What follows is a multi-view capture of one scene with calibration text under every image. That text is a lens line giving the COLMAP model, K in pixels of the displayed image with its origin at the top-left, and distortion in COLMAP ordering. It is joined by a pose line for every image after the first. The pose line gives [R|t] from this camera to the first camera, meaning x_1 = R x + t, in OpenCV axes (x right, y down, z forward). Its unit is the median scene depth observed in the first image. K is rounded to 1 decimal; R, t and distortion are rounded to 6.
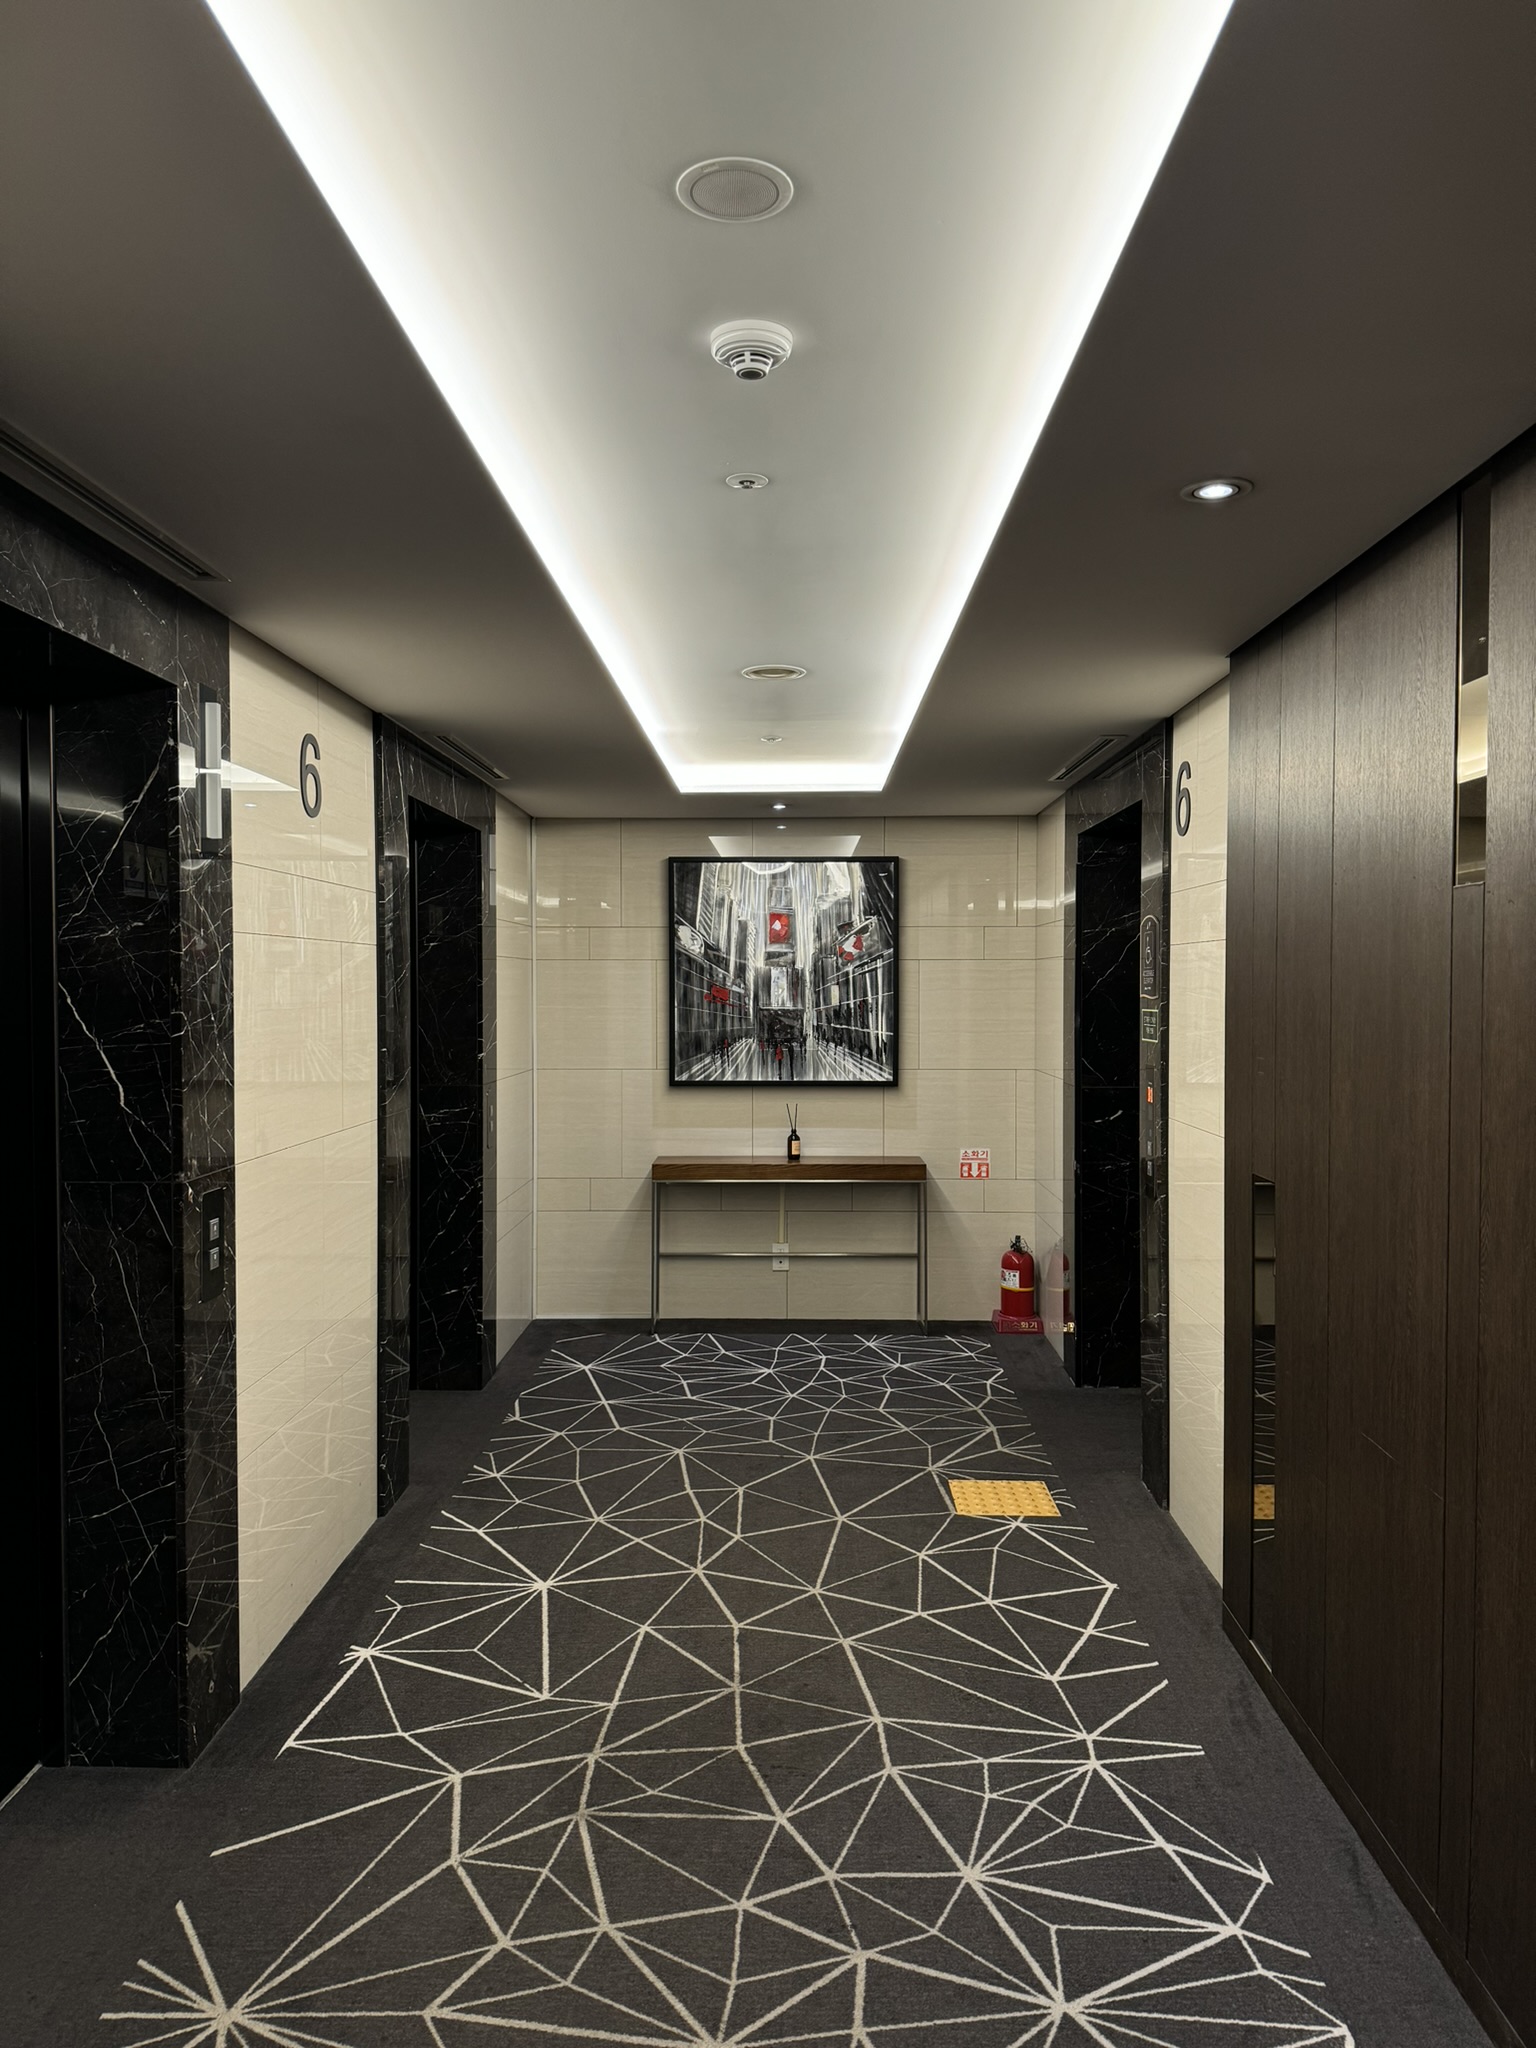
lens RADIAL K [[1436.8, 0, 768.5], [0, 1436.8, 1021.0], [0, 0, 1]] dist [-0.001033, -0.000843]
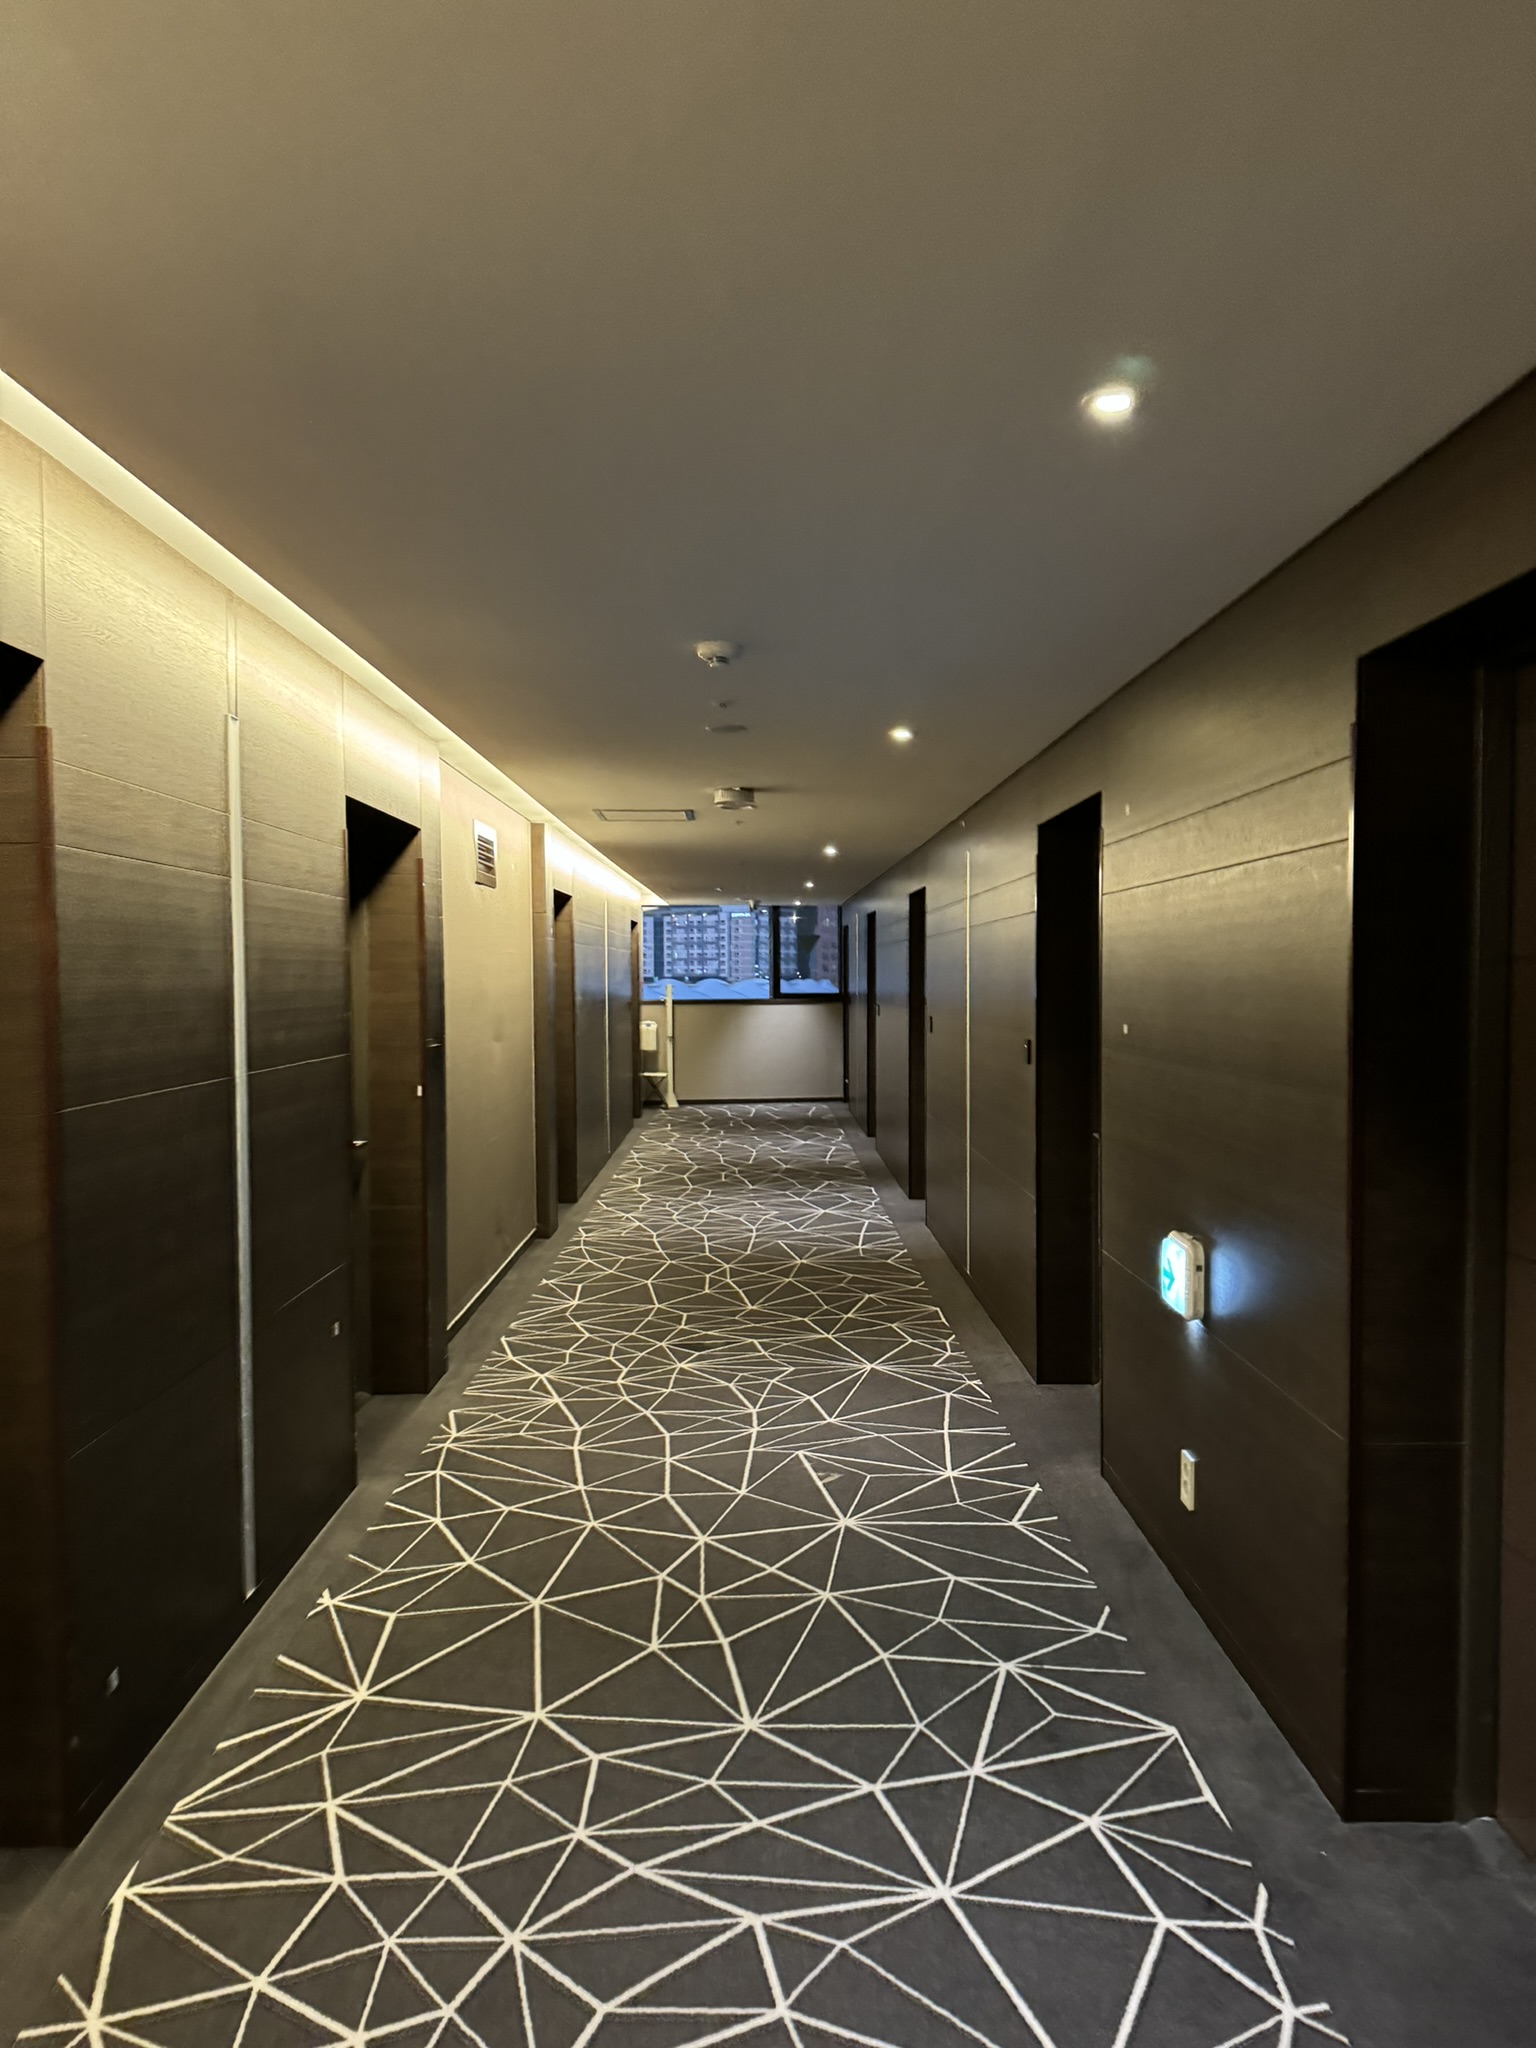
lens RADIAL K [[1436.8, 0, 765.7], [0, 1436.8, 1025.2], [0, 0, 1]] dist [-0.001033, -0.000843]
pose [[-0.999508, 0.007427, -0.030467, -0.059743], [0.005560, 0.998127, 0.060920, -0.038863], [0.030862, 0.060721, -0.997678, 1.819265]]
